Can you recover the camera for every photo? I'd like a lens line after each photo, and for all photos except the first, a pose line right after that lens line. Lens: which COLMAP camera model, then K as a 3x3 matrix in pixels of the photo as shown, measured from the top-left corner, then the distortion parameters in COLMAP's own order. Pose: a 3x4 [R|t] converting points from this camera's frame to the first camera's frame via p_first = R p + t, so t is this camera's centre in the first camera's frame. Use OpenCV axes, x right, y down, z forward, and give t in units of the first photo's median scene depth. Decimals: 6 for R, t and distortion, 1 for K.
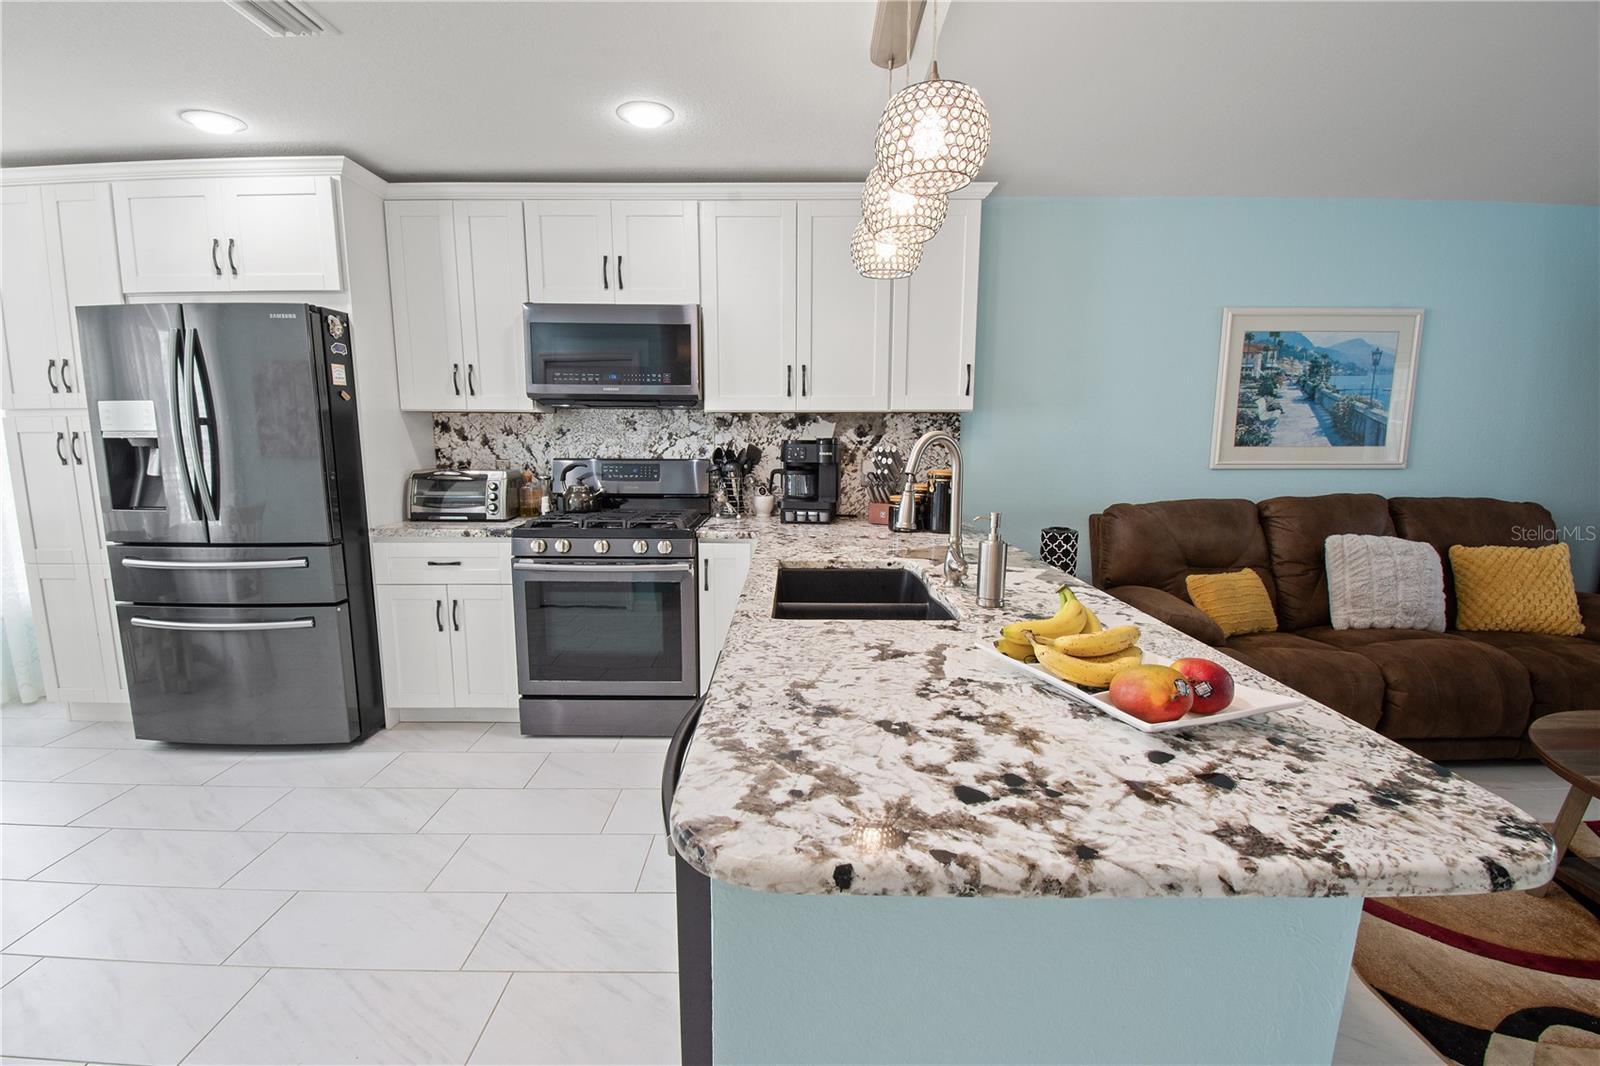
lens RADIAL K [[716.1, 0, 798.6], [0, 716.1, 546.2], [0, 0, 1]] dist [0.008032, -0.014967]
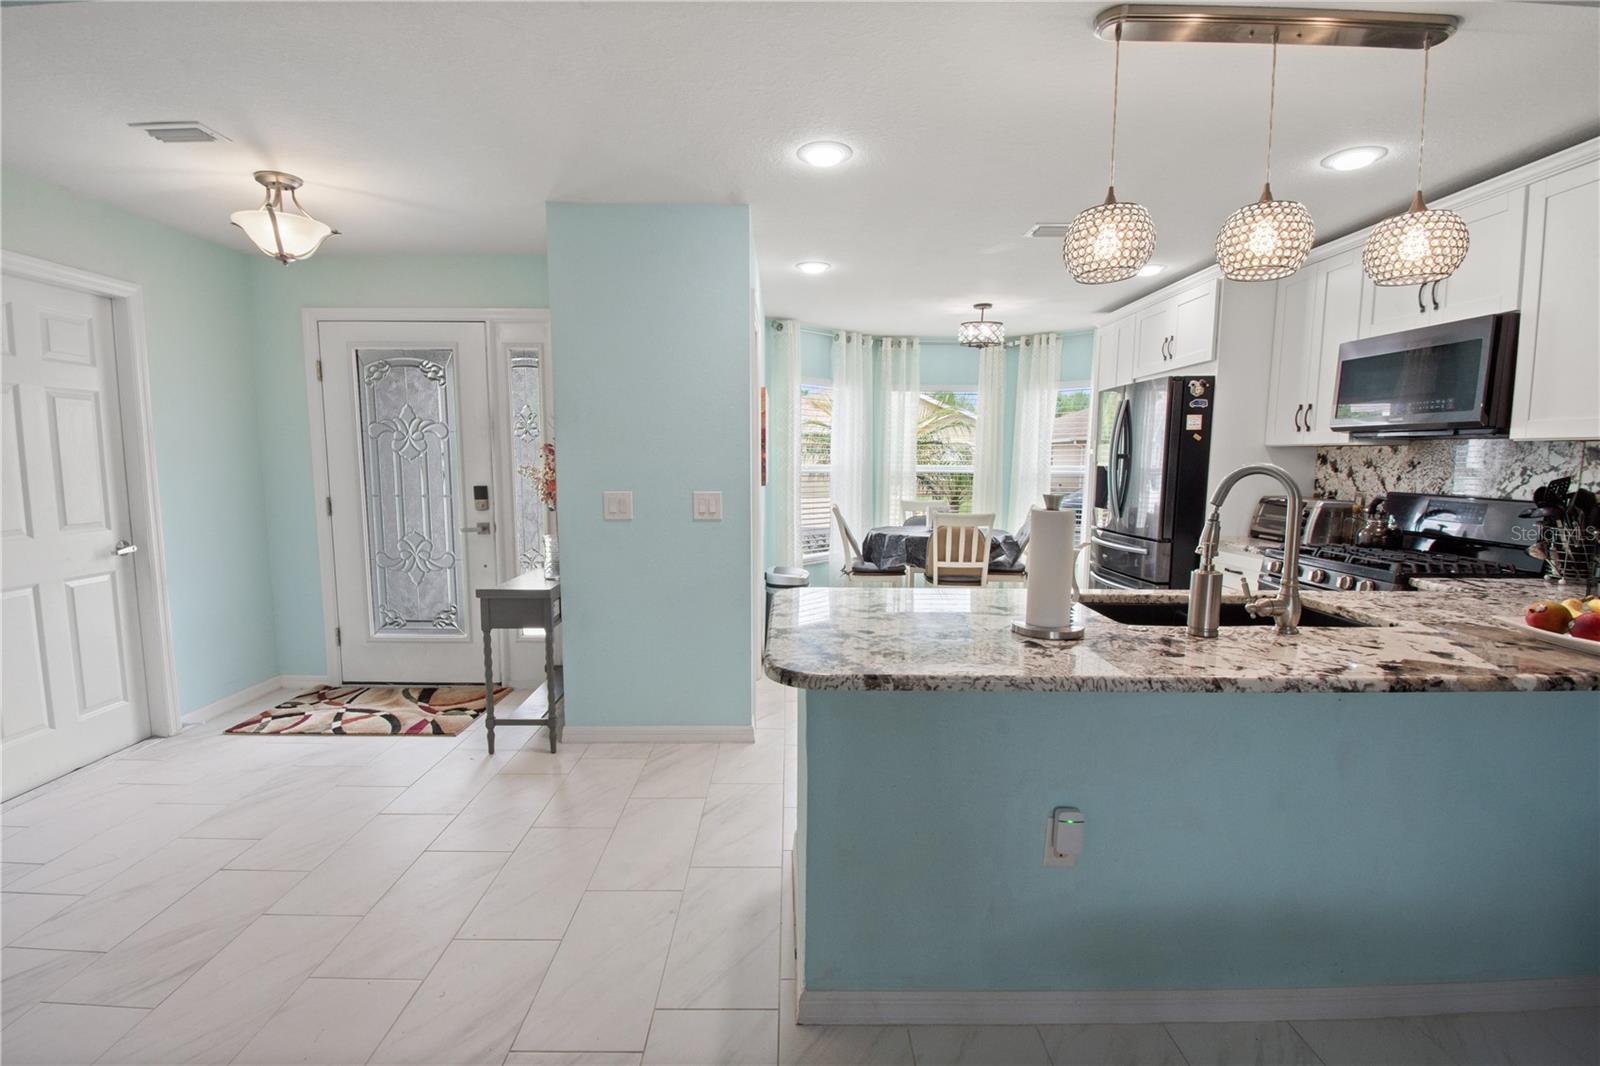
lens RADIAL K [[716.1, 0, 789.2], [0, 716.1, 540.3], [0, 0, 1]] dist [0.008032, -0.014967]
pose [[0.012566, 0.112376, -0.993586, 0.736608], [-0.161409, 0.980861, 0.108896, -0.038735], [0.986808, 0.159006, 0.030464, 0.215141]]
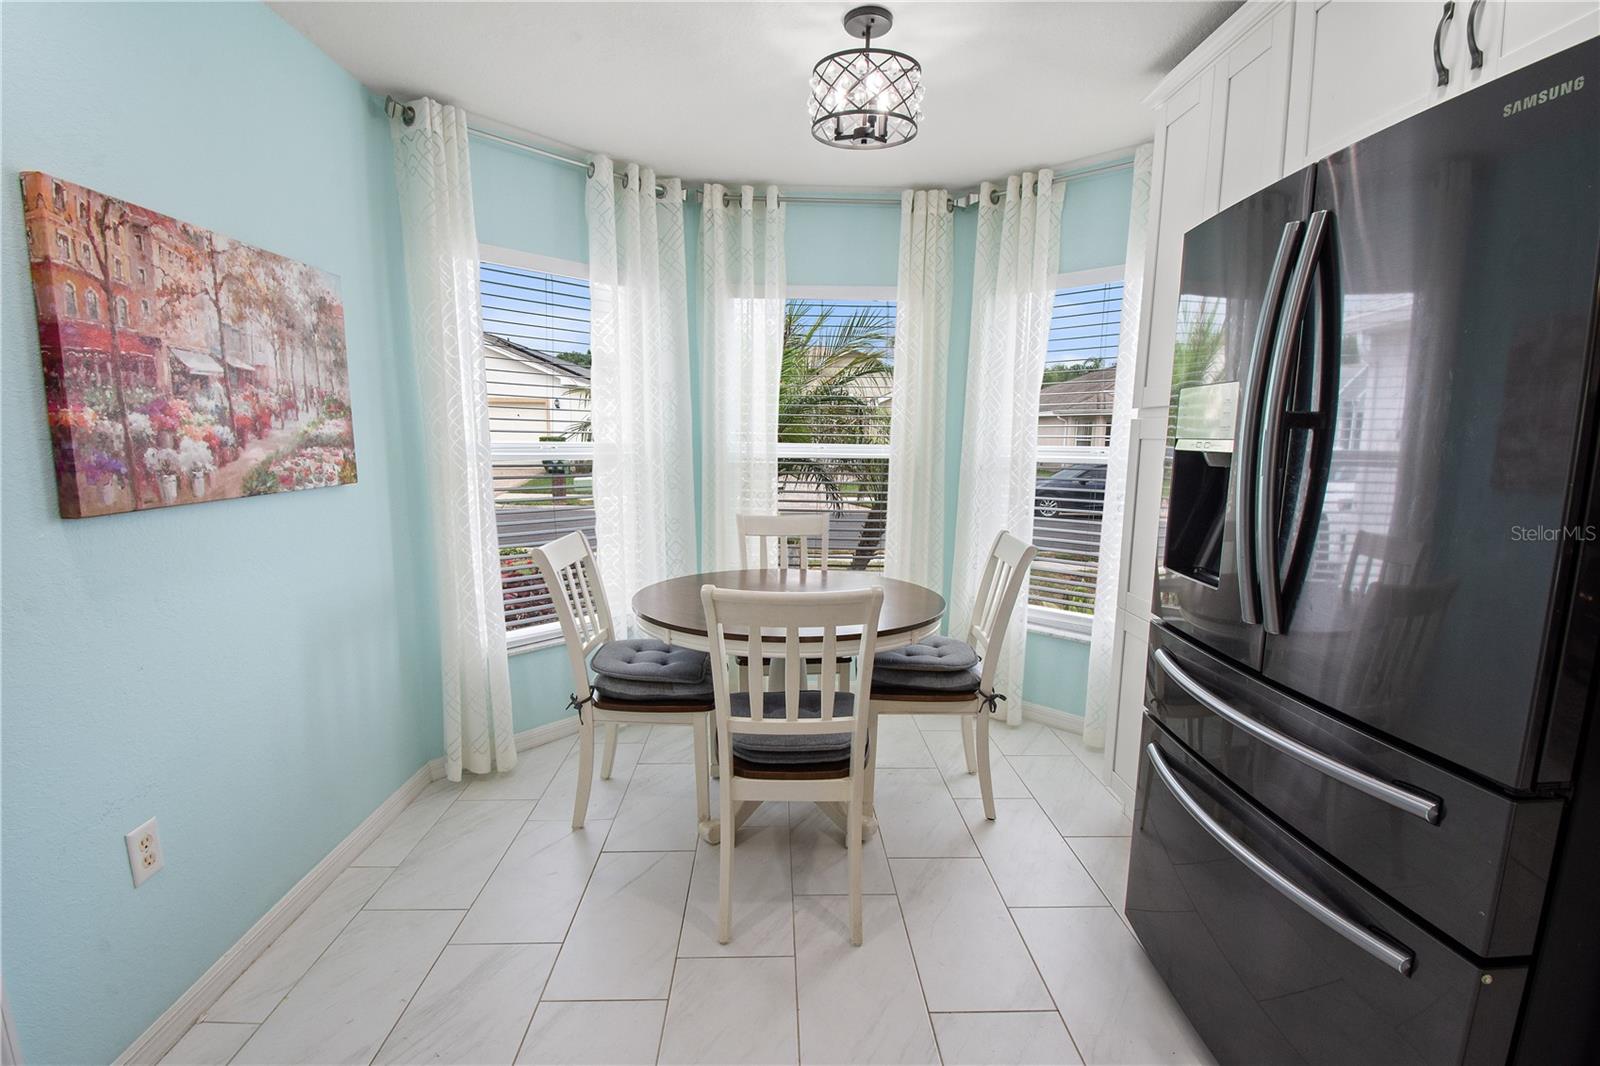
lens RADIAL K [[716.1, 0, 789.1], [0, 716.1, 544.0], [0, 0, 1]] dist [0.008032, -0.014967]
pose [[0.037798, 0.150579, -0.987875, -0.351392], [-0.164327, 0.976060, 0.142491, -0.100210], [0.985682, 0.156949, 0.061637, 0.611413]]
